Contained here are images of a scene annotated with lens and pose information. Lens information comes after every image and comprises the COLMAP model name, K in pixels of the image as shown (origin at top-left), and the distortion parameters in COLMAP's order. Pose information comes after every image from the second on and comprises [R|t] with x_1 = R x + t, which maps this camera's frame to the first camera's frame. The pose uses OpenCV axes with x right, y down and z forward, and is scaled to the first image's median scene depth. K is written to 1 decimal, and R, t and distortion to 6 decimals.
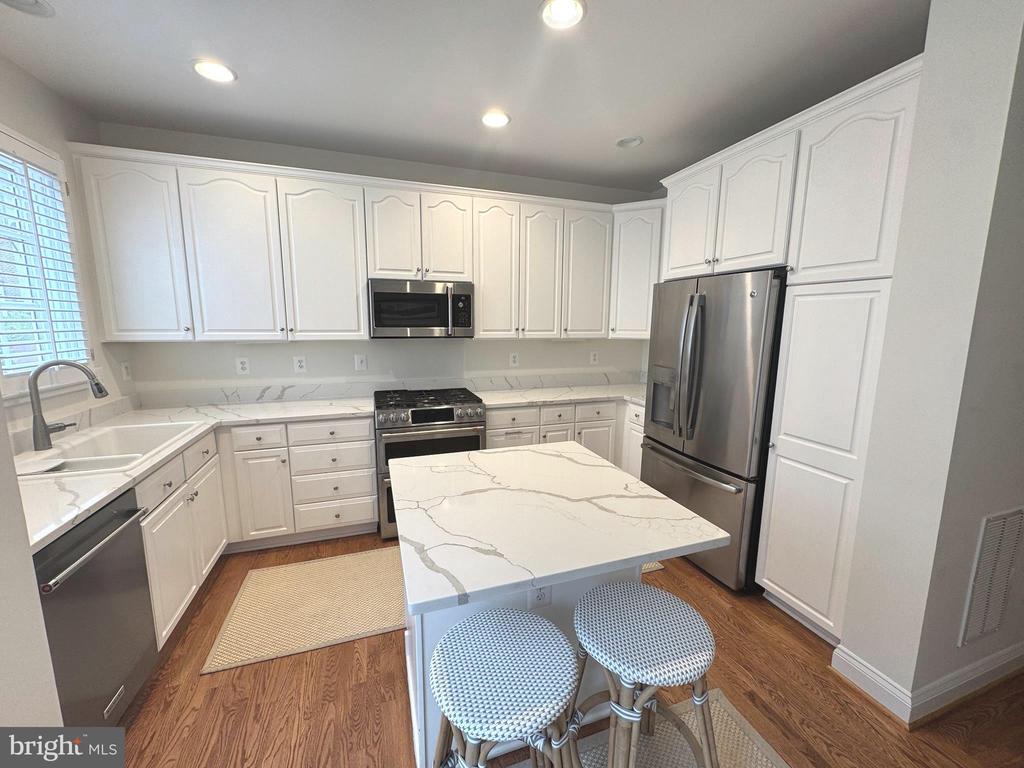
lens RADIAL K [[401.6, 0, 512.0], [0, 401.6, 384.0], [0, 0, 1]] dist [-0.010848, 0.000080]
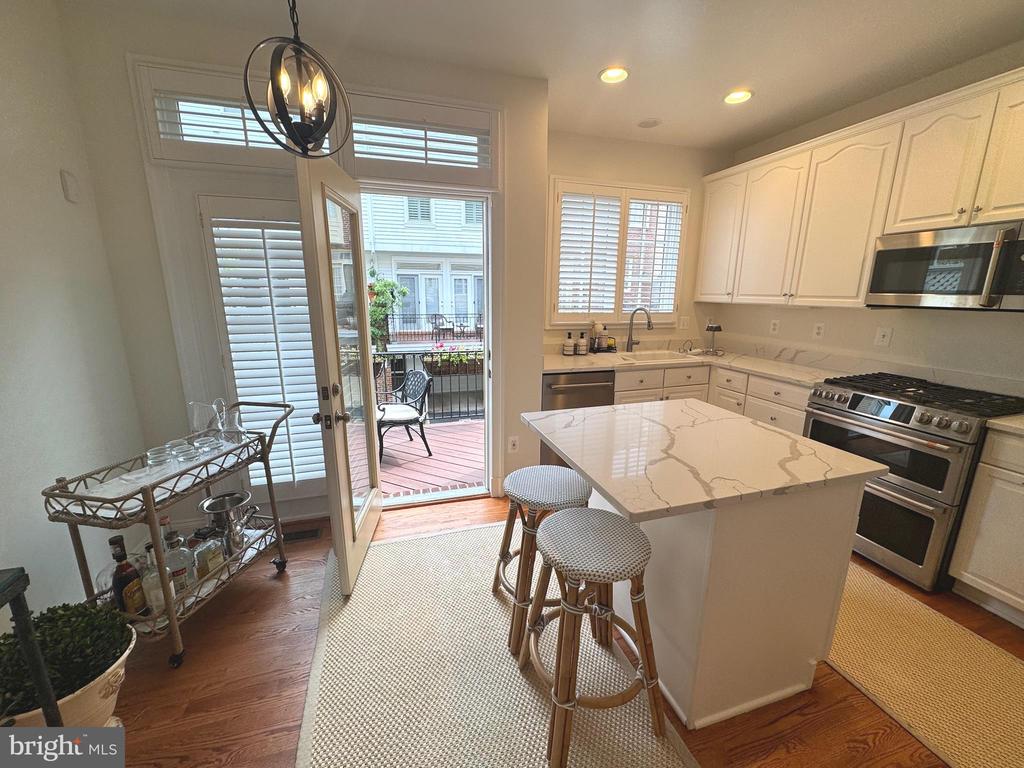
lens RADIAL K [[401.6, 0, 512.0], [0, 401.6, 384.0], [0, 0, 1]] dist [-0.010848, 0.000080]
pose [[-0.032682, 0.218280, -0.975339, 0.616180], [-0.155684, 0.962837, 0.220699, -0.026319], [0.987266, 0.159057, 0.002515, 0.306634]]
